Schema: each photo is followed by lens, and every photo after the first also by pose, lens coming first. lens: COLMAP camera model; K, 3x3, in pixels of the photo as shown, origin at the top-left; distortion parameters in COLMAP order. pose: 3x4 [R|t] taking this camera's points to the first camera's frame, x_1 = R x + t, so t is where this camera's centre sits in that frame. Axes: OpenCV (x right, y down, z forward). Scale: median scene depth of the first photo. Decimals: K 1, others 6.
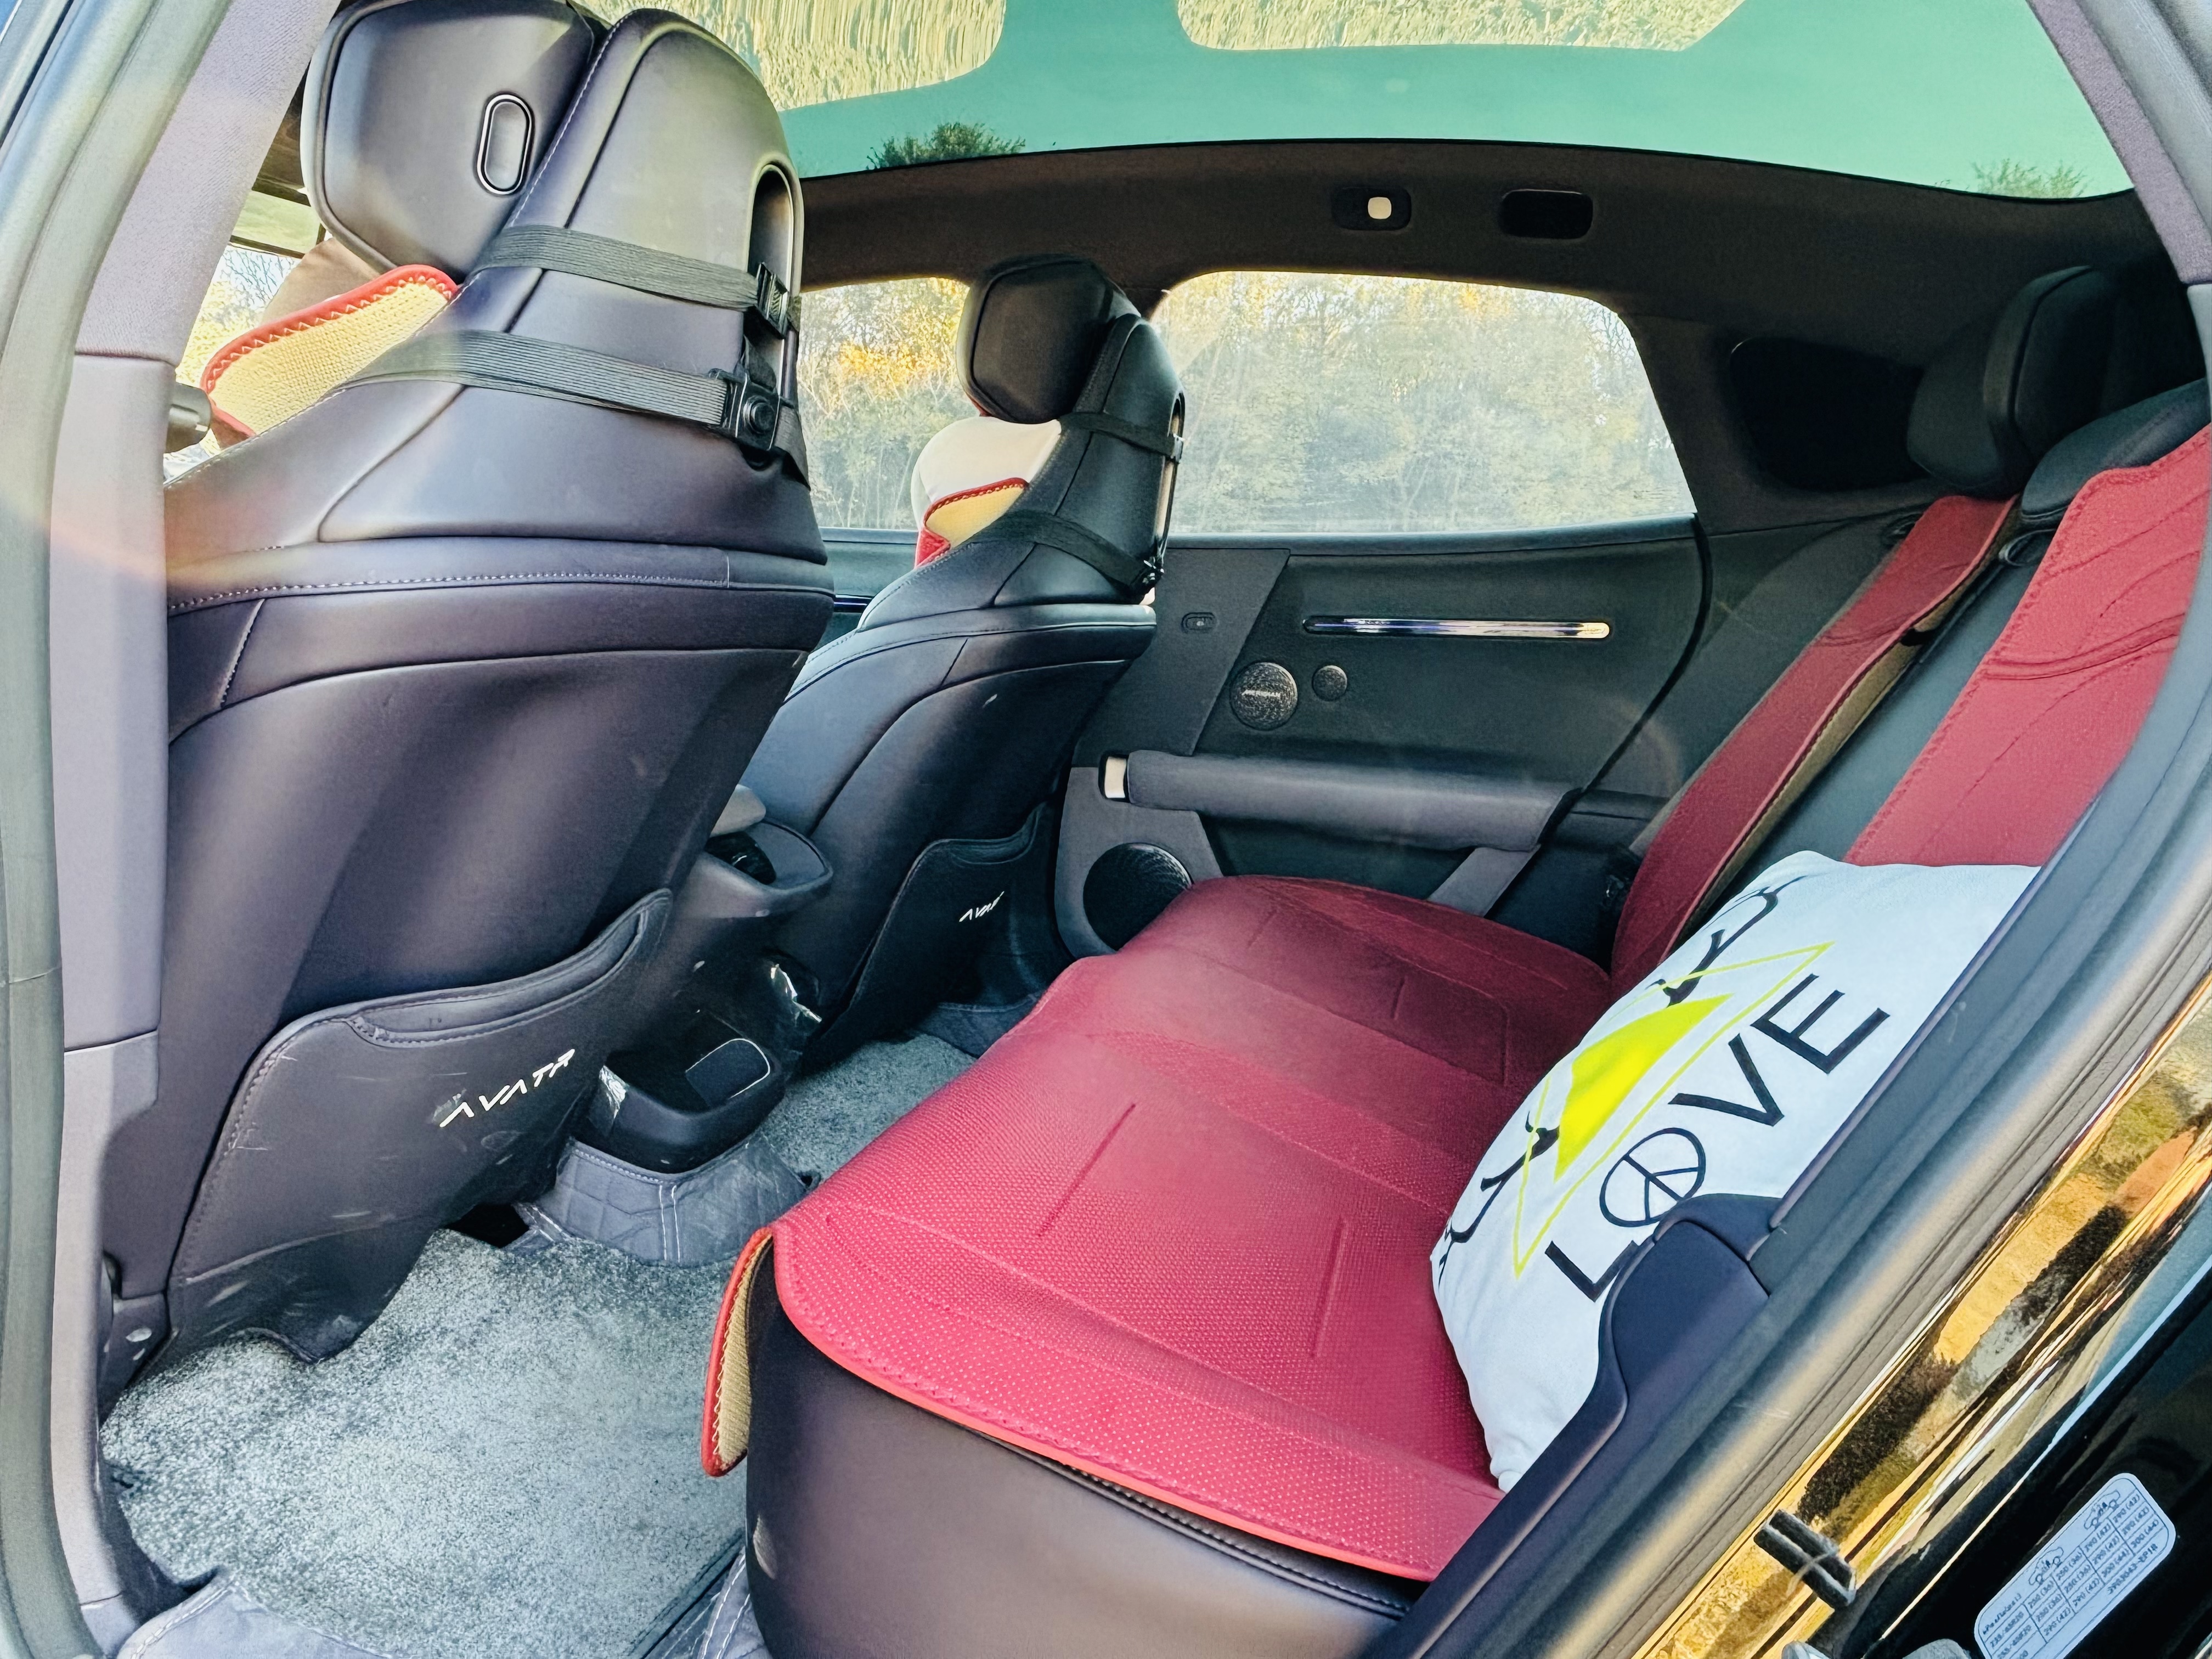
lens RADIAL K [[1599.8, 0, 1086.8], [0, 1599.8, 836.1], [0, 0, 1]] dist [0.039191, -0.006709]
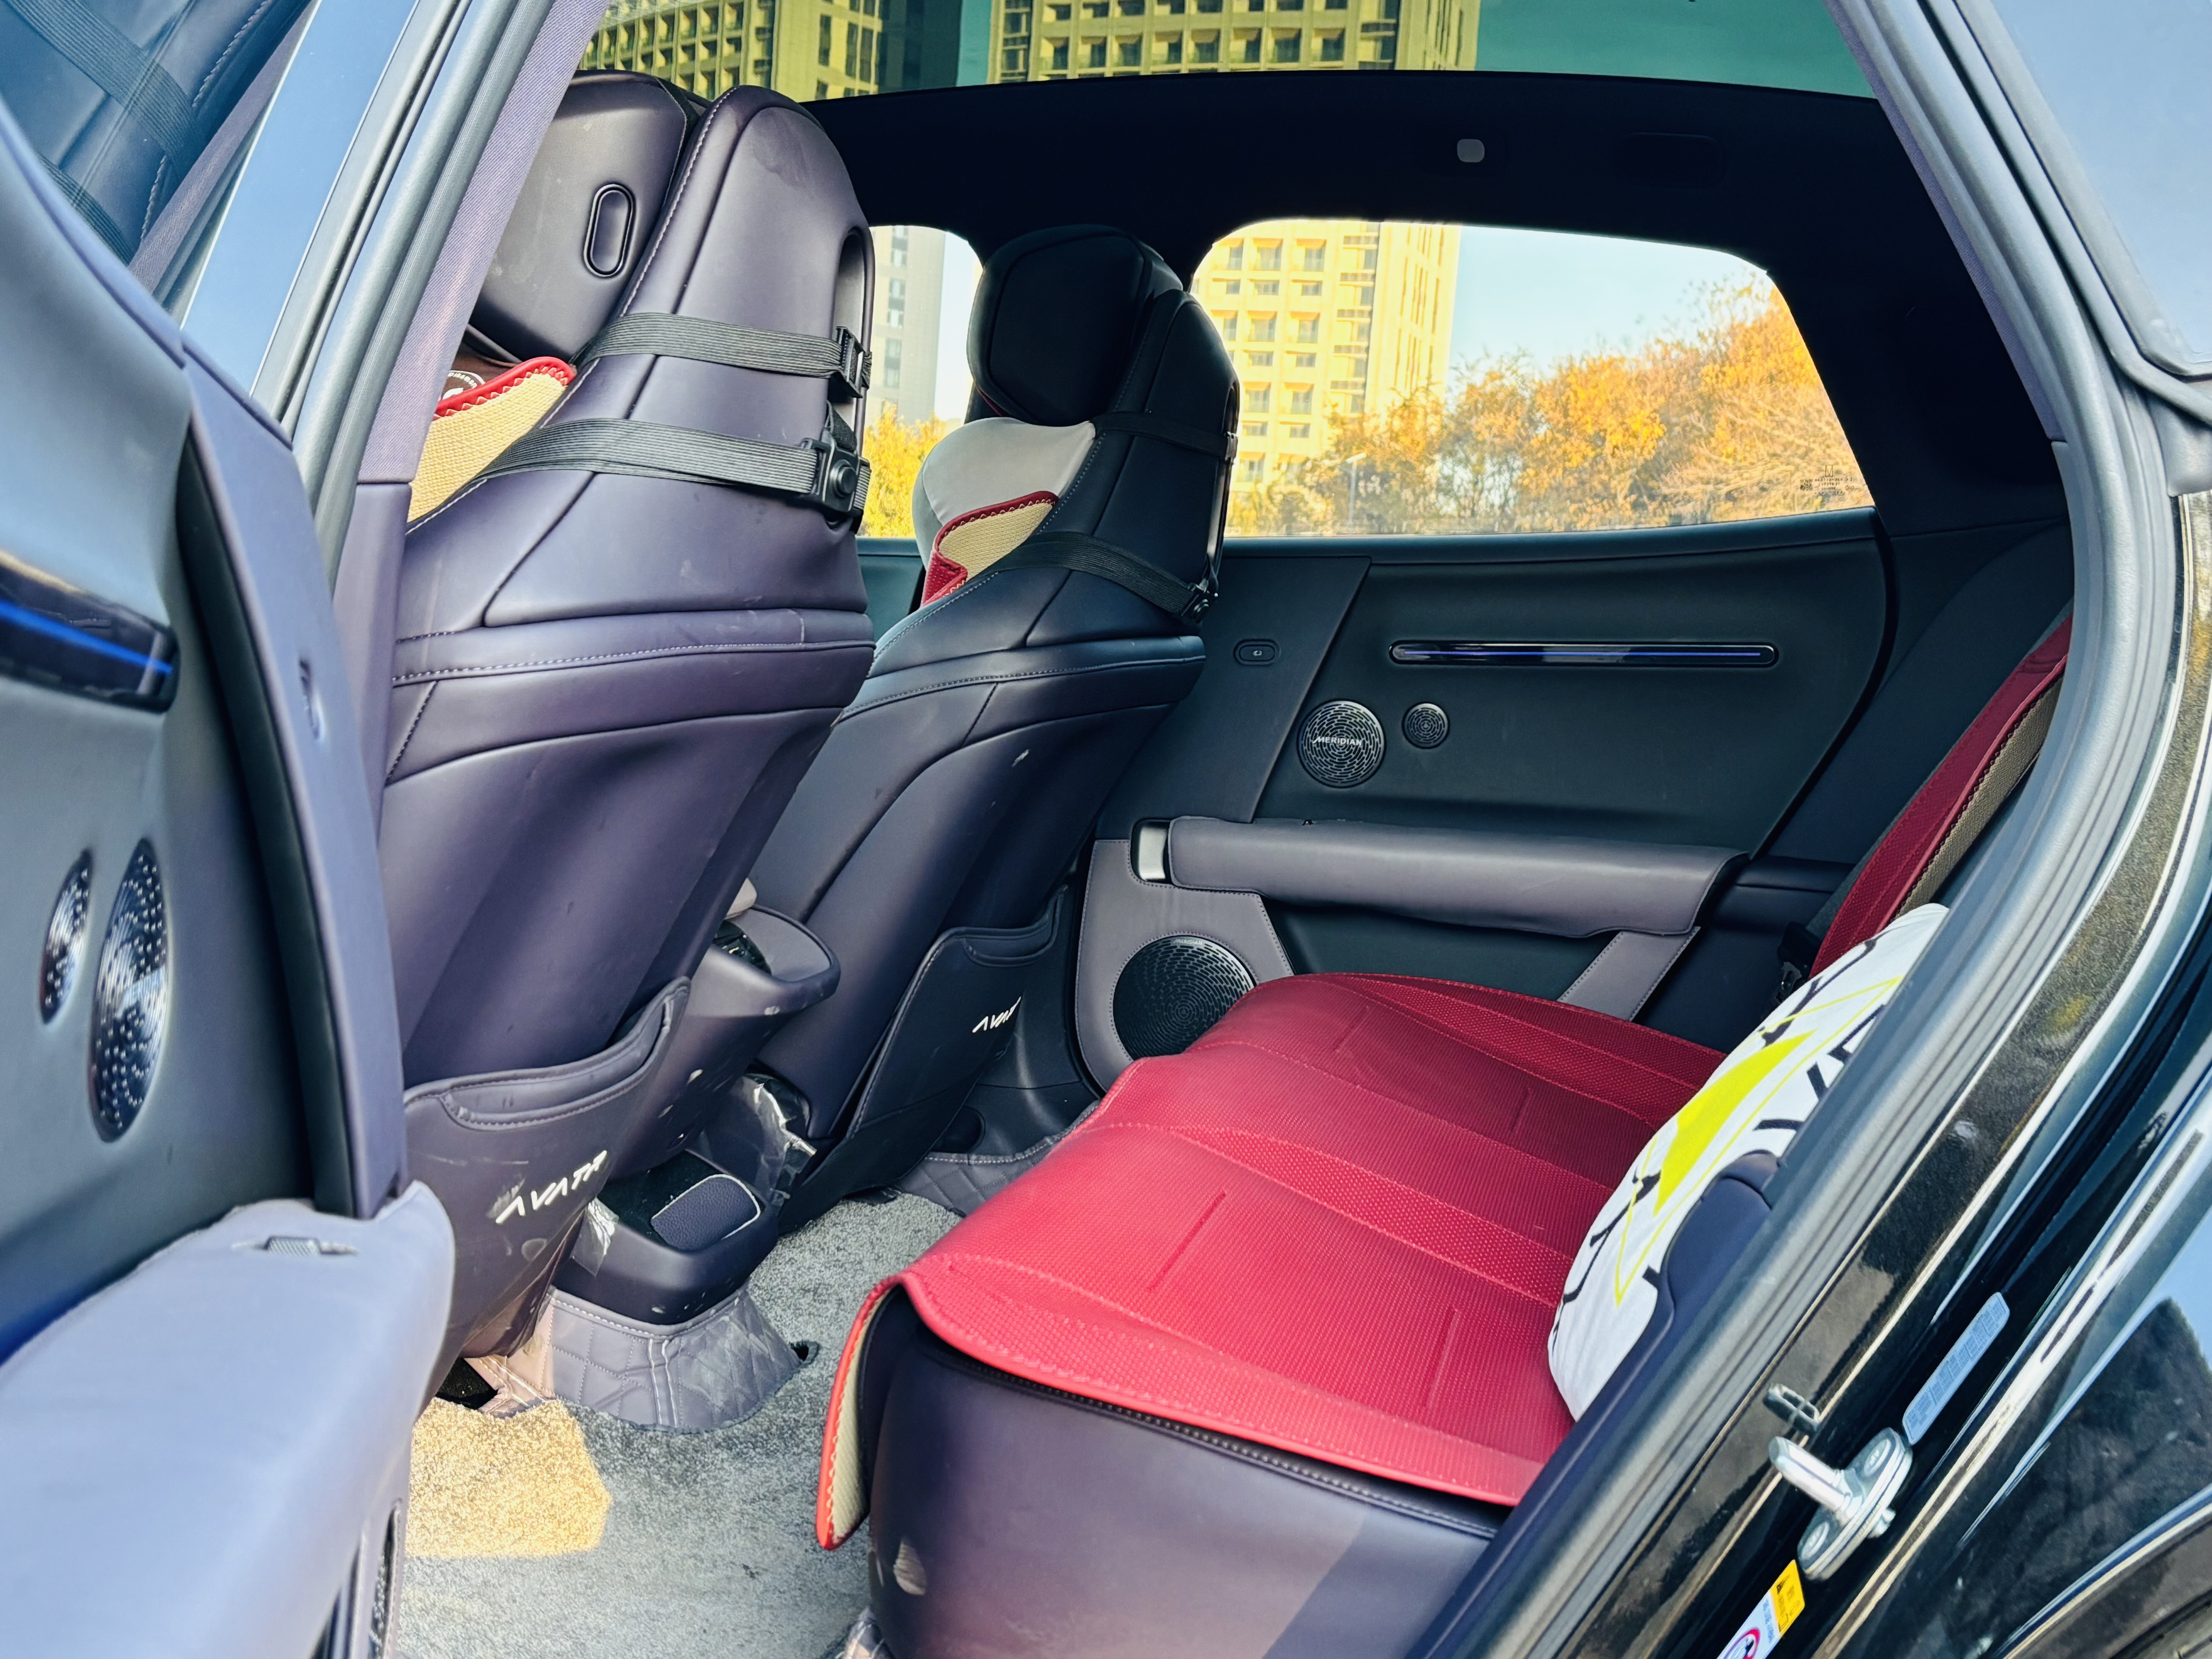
lens RADIAL K [[2515.8, 0, 1120.8], [0, 2515.8, 826.9], [0, 0, 1]] dist [0.142765, 0.000000]
pose [[0.999429, -0.018624, 0.028187, -0.049585], [0.020102, 0.998387, -0.053089, 0.024078], [-0.027153, 0.053625, 0.998192, -0.340279]]
